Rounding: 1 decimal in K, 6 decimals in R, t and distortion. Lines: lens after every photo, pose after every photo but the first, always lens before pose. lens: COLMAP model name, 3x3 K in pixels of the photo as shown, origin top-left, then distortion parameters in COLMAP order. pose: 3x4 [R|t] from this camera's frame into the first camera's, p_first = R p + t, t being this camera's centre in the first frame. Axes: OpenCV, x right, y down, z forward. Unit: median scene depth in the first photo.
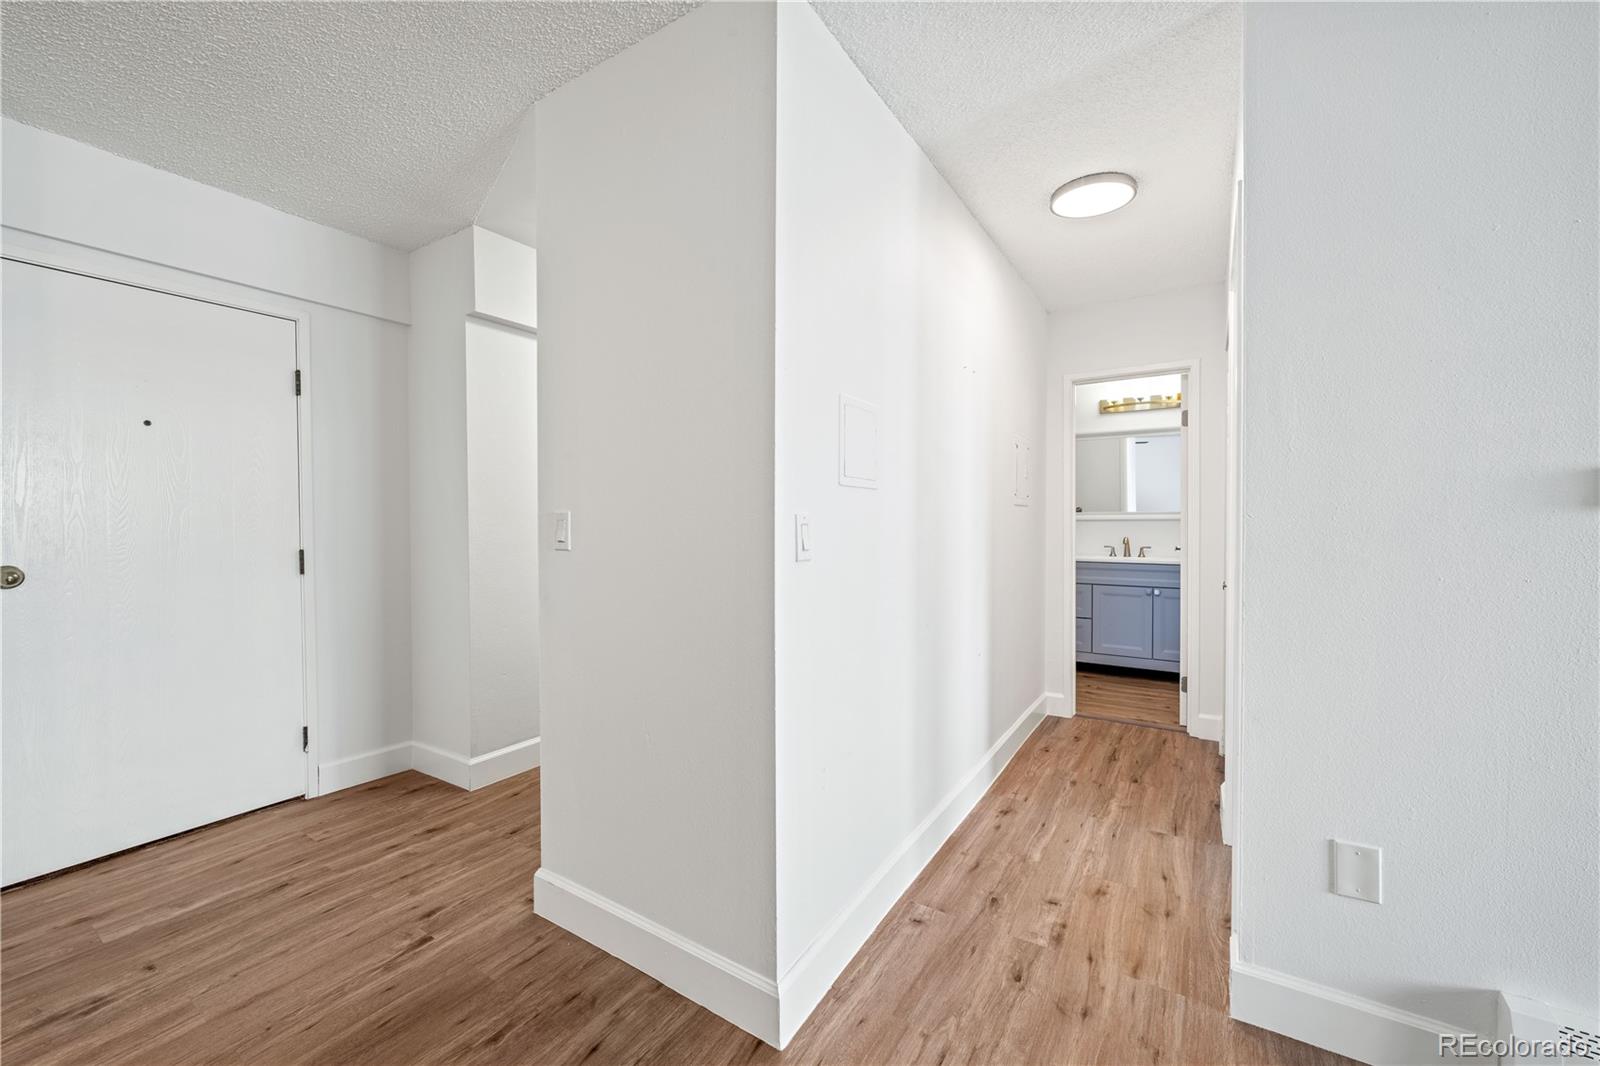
lens RADIAL K [[632.9, 0, 798.9], [0, 632.9, 528.9], [0, 0, 1]] dist [-0.000851, 0.000126]
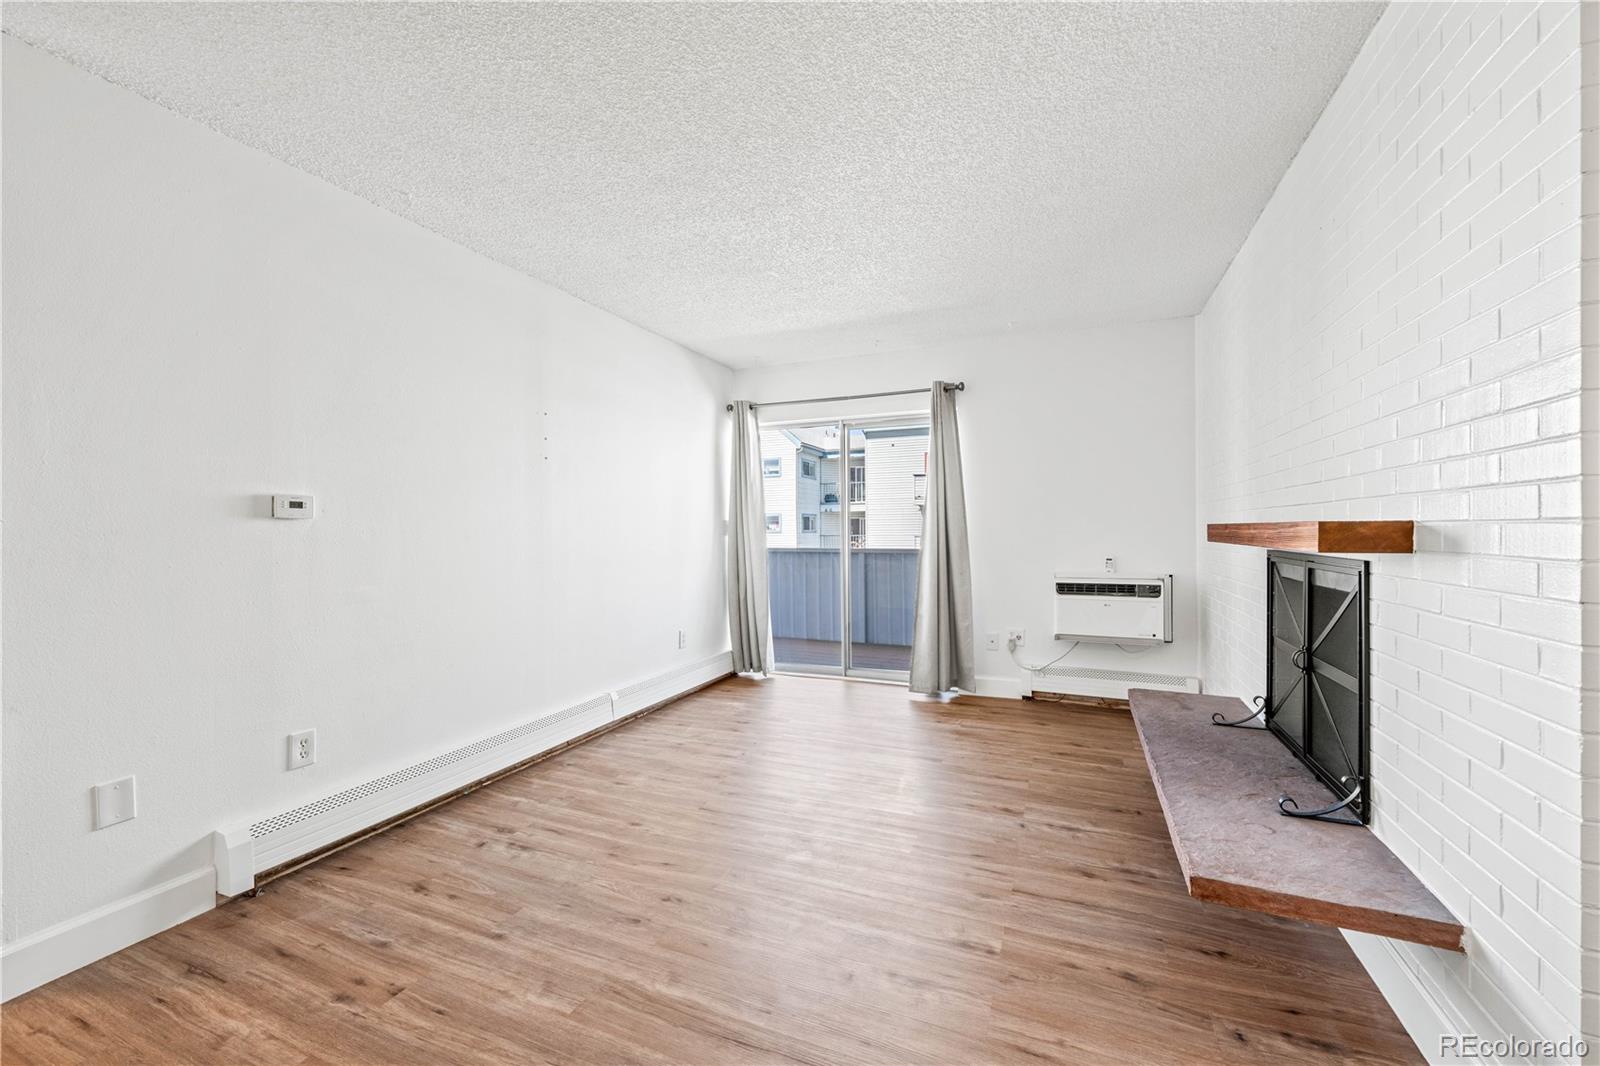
lens RADIAL K [[630.7, 0, 801.1], [0, 630.7, 531.8], [0, 0, 1]] dist [-0.001669, -0.000015]
pose [[-0.173959, 0.002126, 0.984751, -0.421854], [0.022771, 0.999739, 0.001864, 0.015410], [-0.984490, 0.022748, -0.173962, -0.108507]]
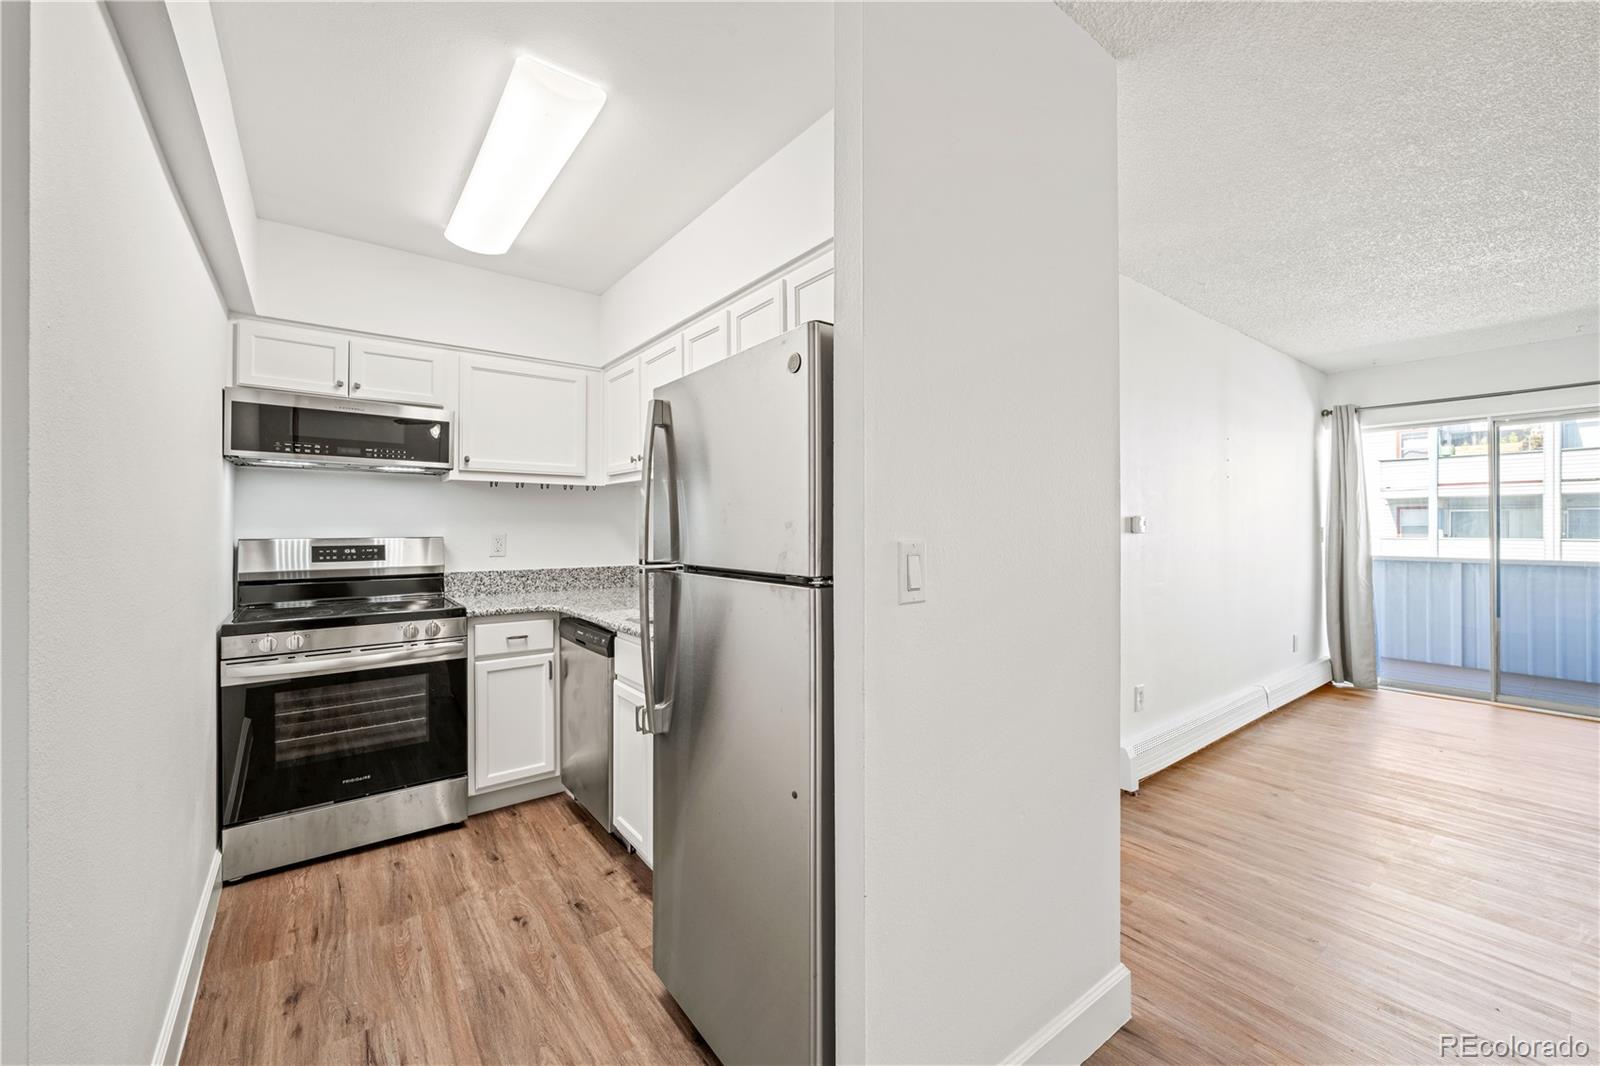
lens RADIAL K [[632.5, 0, 806.4], [0, 632.5, 523.4], [0, 0, 1]] dist [-0.001871, 0.000298]
pose [[0.335710, 0.010559, 0.941906, -0.911394], [0.014375, 0.999763, -0.016331, -0.033765], [-0.941856, 0.019023, 0.335479, 0.809154]]
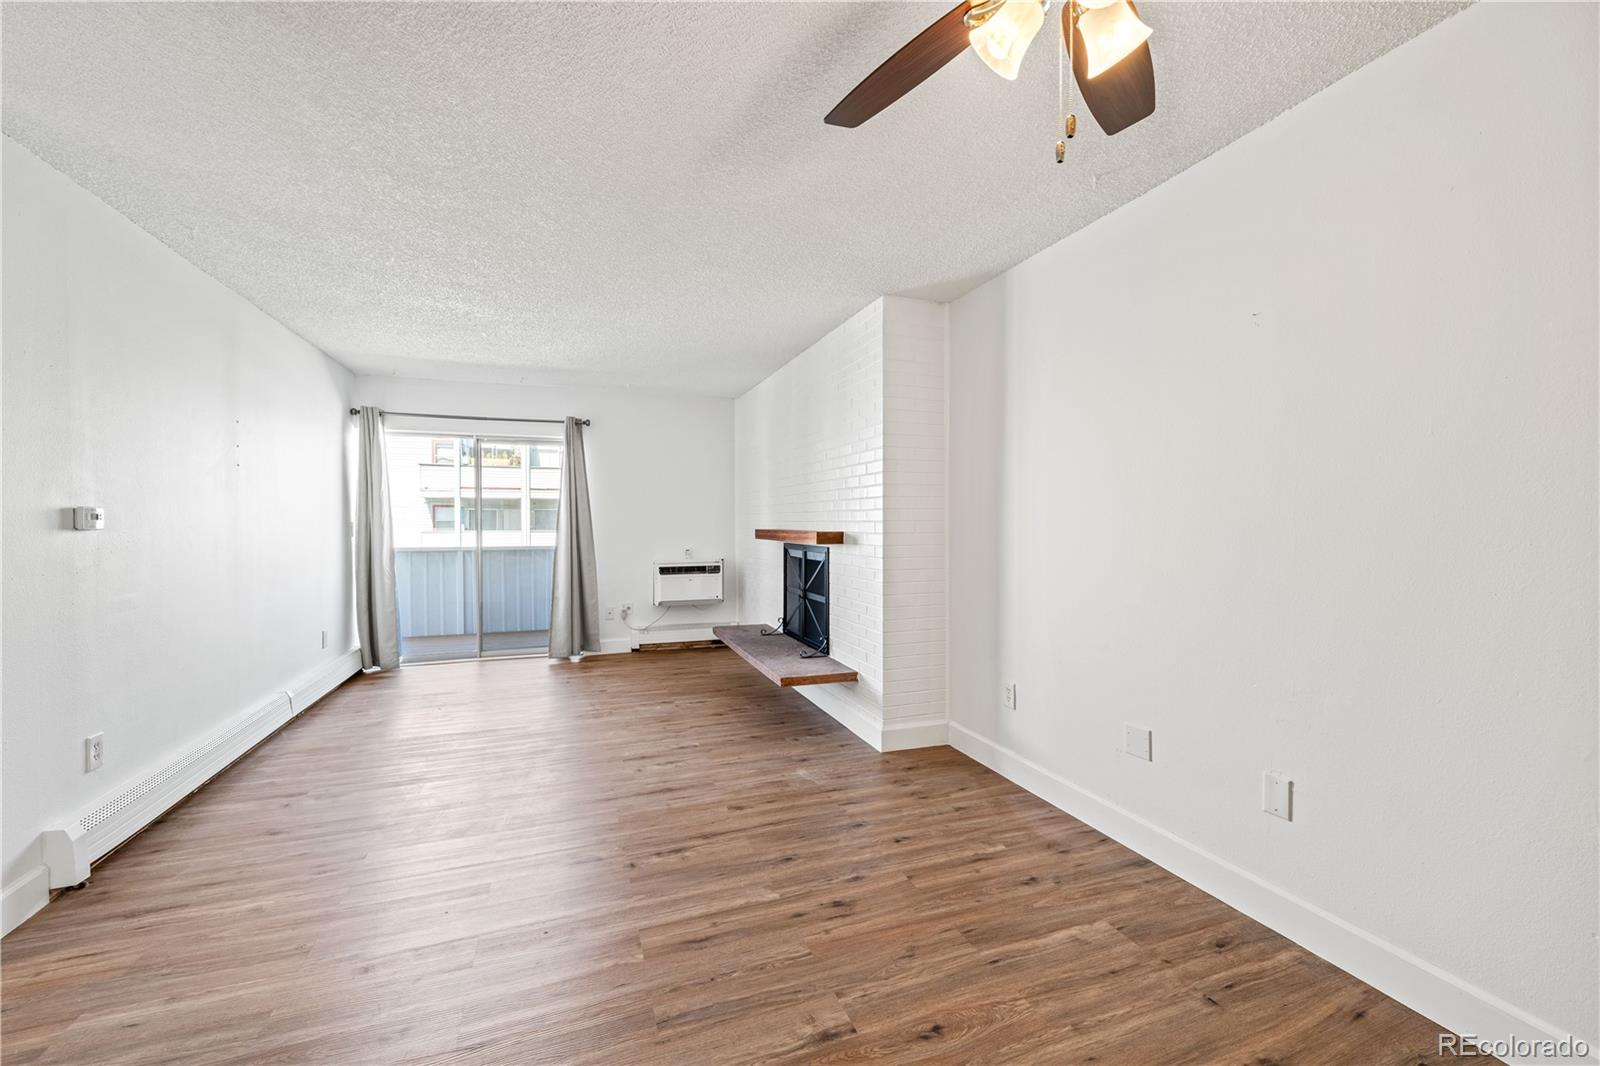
lens RADIAL K [[639.1, 0, 800.0], [0, 639.1, 533.0], [0, 0, 1]] dist [-0.003028, -0.000375]
pose [[-0.799649, -0.004907, 0.600448, -0.895859], [0.014733, 0.999505, 0.027789, -0.031928], [-0.600287, 0.031067, -0.799181, 0.710886]]
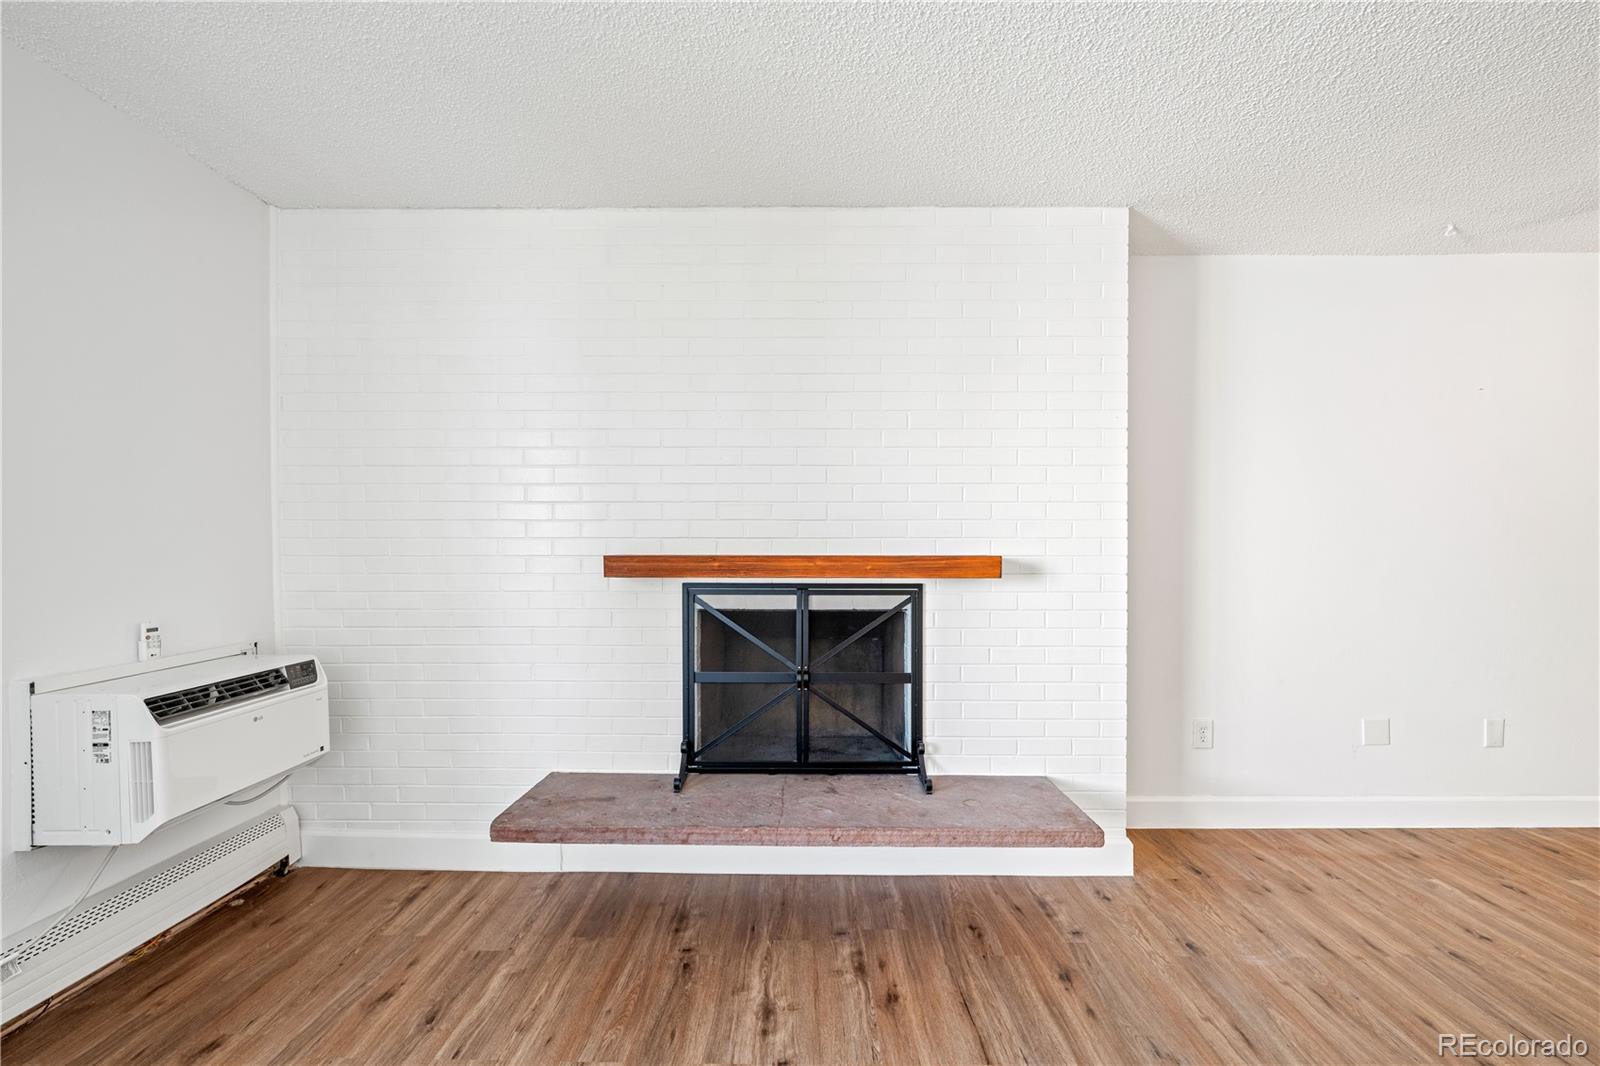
lens RADIAL K [[652.2, 0, 798.7], [0, 652.2, 557.4], [0, 0, 1]] dist [-0.001015, -0.000141]
pose [[-0.846220, 0.013718, -0.532656, 1.098141], [-0.003390, 0.999510, 0.031126, -0.011625], [0.532822, 0.028145, -0.845759, -0.100268]]
